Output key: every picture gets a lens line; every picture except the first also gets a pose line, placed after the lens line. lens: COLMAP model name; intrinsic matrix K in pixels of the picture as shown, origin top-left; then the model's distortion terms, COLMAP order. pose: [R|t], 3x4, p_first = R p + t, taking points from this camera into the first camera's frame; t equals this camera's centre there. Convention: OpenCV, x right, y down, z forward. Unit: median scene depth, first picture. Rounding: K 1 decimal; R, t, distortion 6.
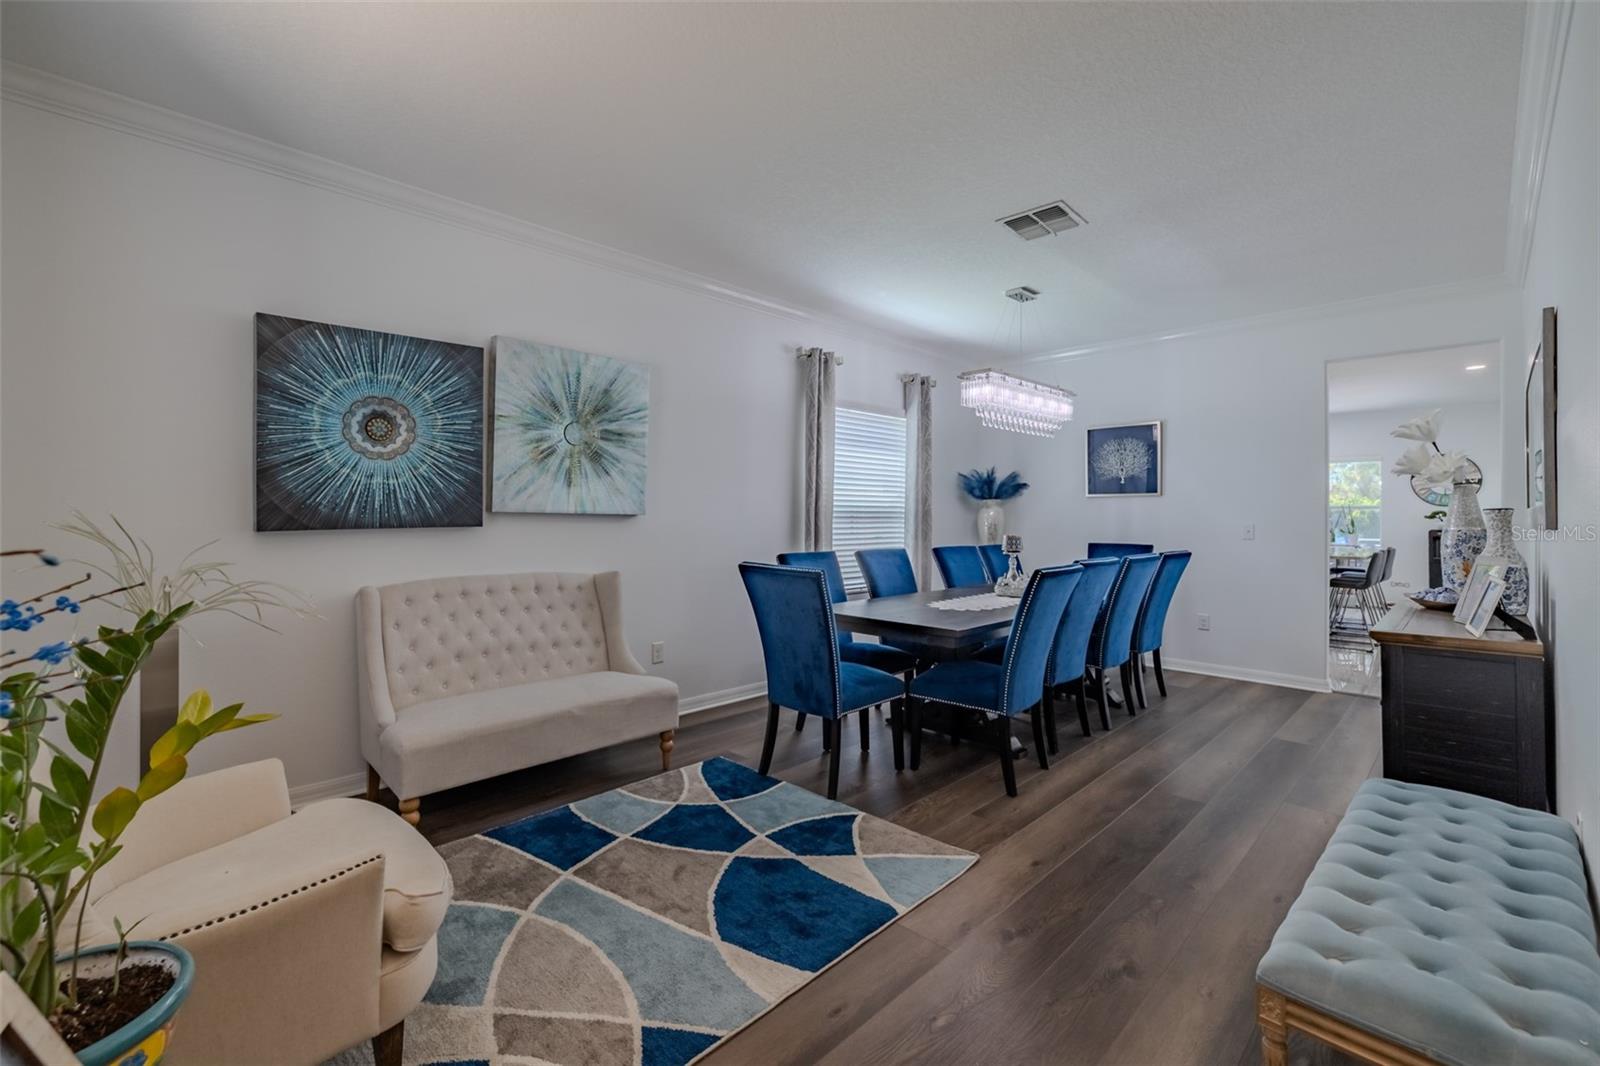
lens RADIAL K [[673.2, 0, 797.0], [0, 673.2, 509.1], [0, 0, 1]] dist [0.000622, 0.000012]
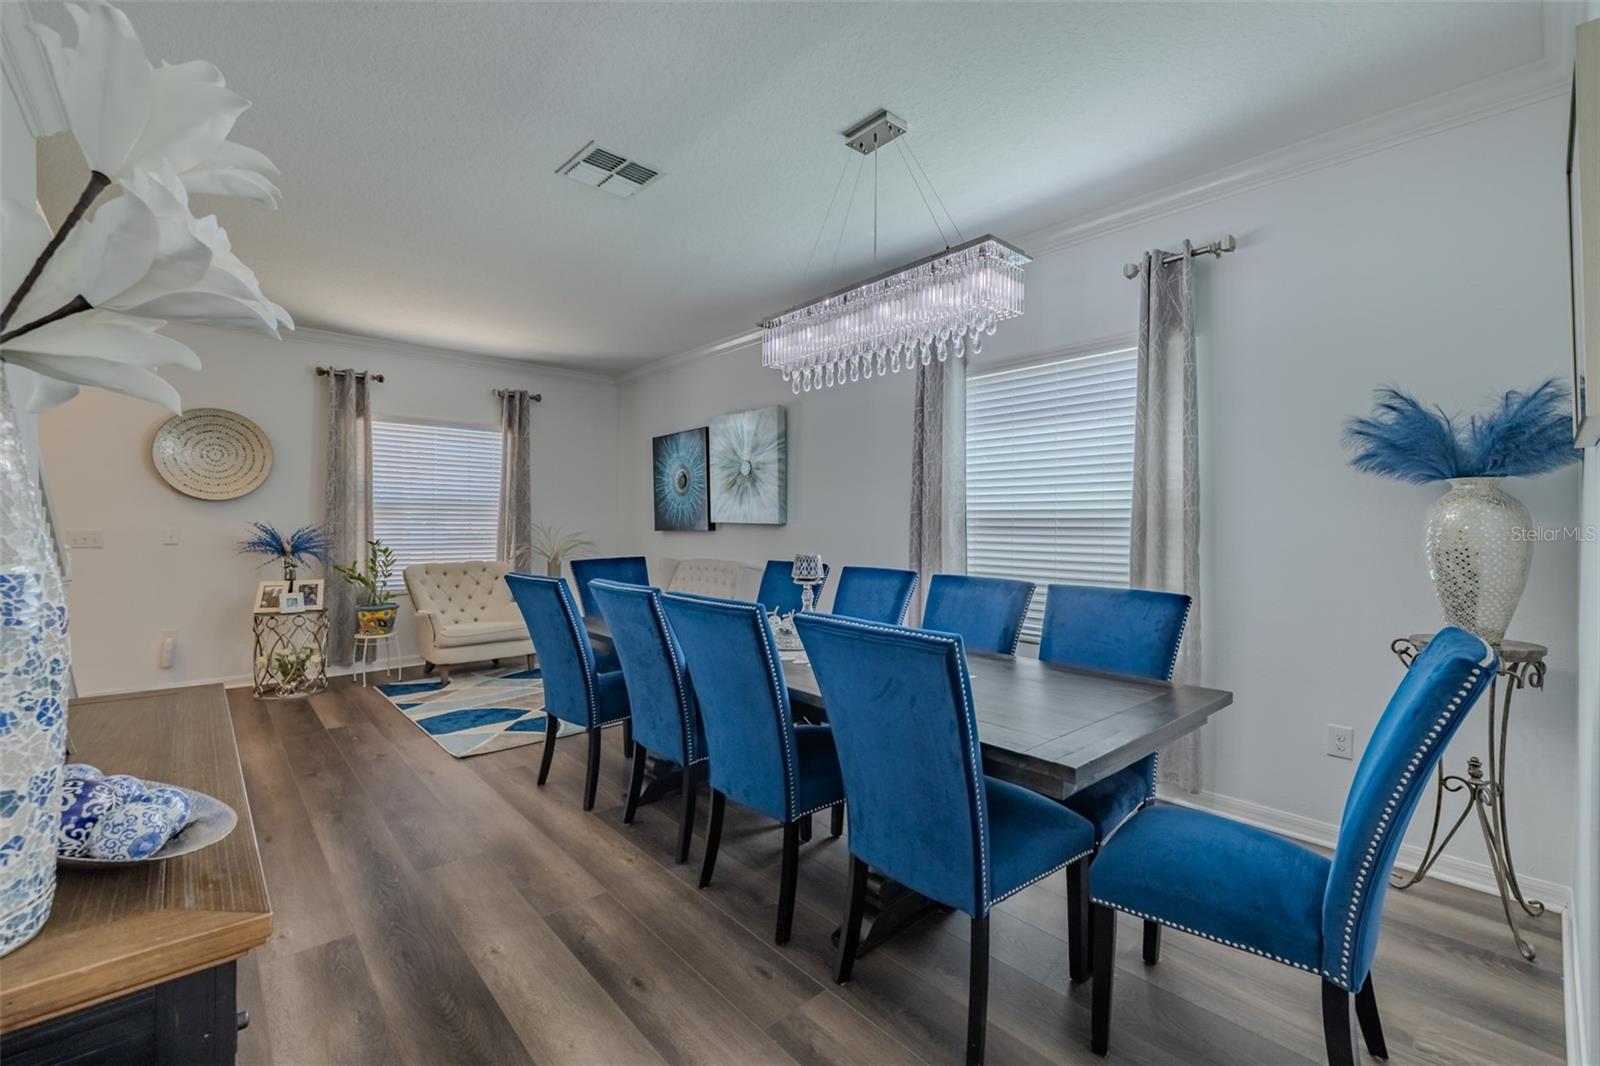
lens RADIAL K [[679.2, 0, 802.6], [0, 679.2, 526.0], [0, 0, 1]] dist [0.000404, -0.000060]
pose [[-0.043101, -0.005381, -0.999056, 1.256708], [-0.004159, 0.999978, -0.005207, 0.021797], [0.999062, 0.003931, -0.043122, 1.335165]]
